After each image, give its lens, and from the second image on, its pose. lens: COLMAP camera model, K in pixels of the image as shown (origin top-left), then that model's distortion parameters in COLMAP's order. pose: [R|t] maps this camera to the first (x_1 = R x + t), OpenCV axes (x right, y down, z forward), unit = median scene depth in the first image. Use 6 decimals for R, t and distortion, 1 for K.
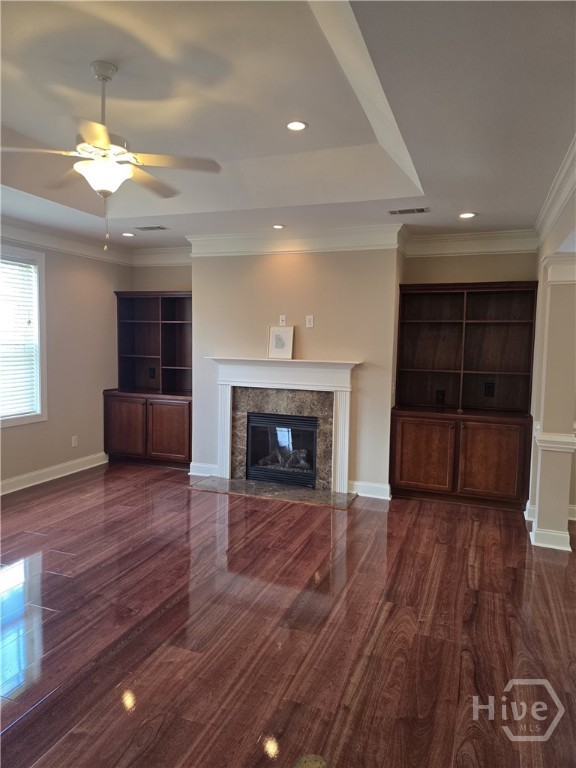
lens RADIAL K [[532.6, 0, 286.5], [0, 532.6, 380.1], [0, 0, 1]] dist [0.093269, -0.001226]
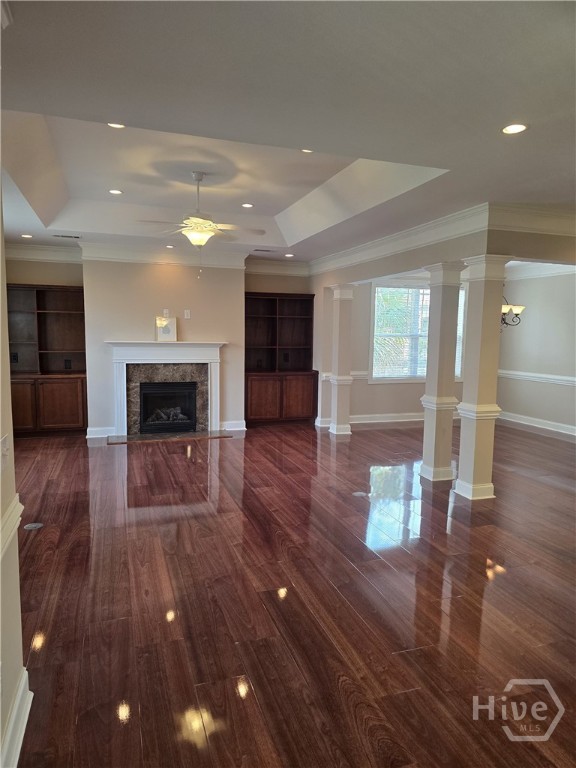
lens RADIAL K [[522.6, 0, 297.2], [0, 522.6, 383.3], [0, 0, 1]] dist [0.105683, 0.000281]
pose [[0.765582, -0.075185, 0.638930, -0.637189], [0.050060, 0.997098, 0.057349, 0.006603], [-0.641387, -0.011921, 0.767125, -0.259604]]
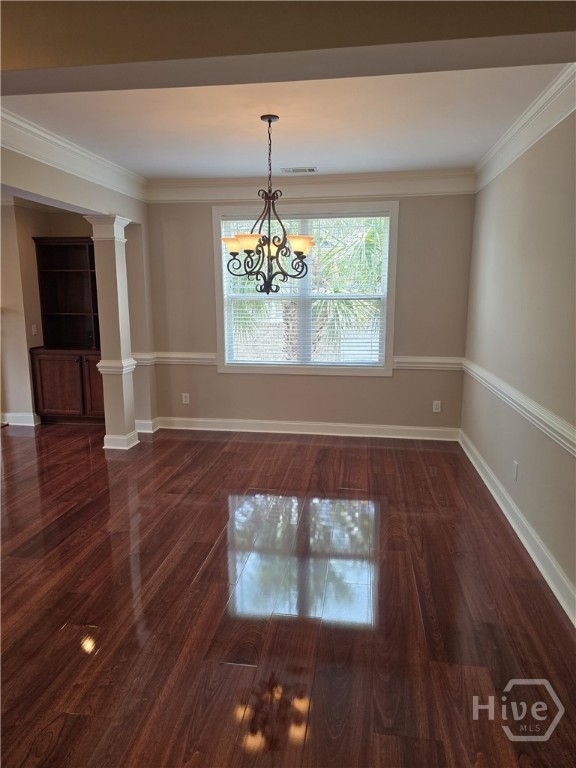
lens RADIAL K [[532.6, 0, 286.5], [0, 532.6, 380.1], [0, 0, 1]] dist [0.093269, -0.001226]
pose [[0.982634, -0.048087, 0.179217, 0.505242], [0.031894, 0.995233, 0.092167, 0.031903], [-0.182794, -0.084851, 0.979483, -0.231946]]
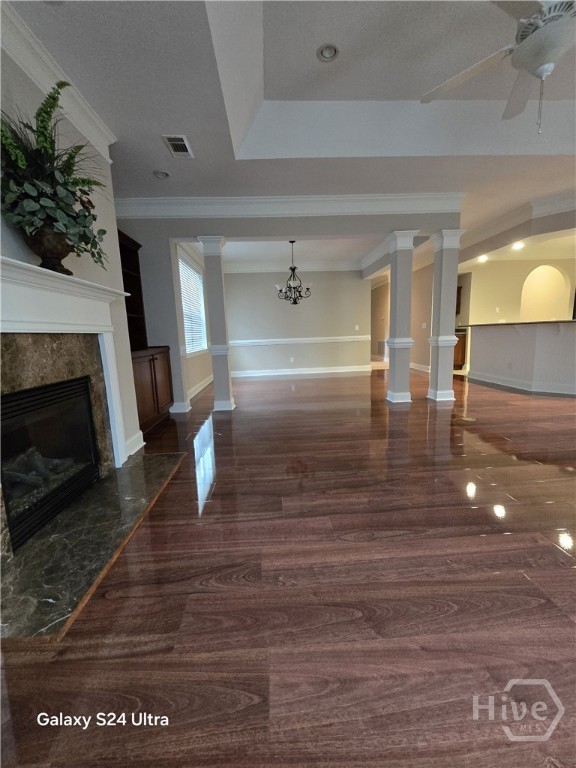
lens RADIAL K [[308.7, 0, 286.5], [0, 308.7, 380.6], [0, 0, 1]] dist [0.000605, -0.000037]
pose [[-0.398180, -0.148682, 0.905178, -0.387386], [0.096581, 0.974497, 0.202554, 0.022993], [-0.912209, 0.168076, -0.373665, 0.919490]]
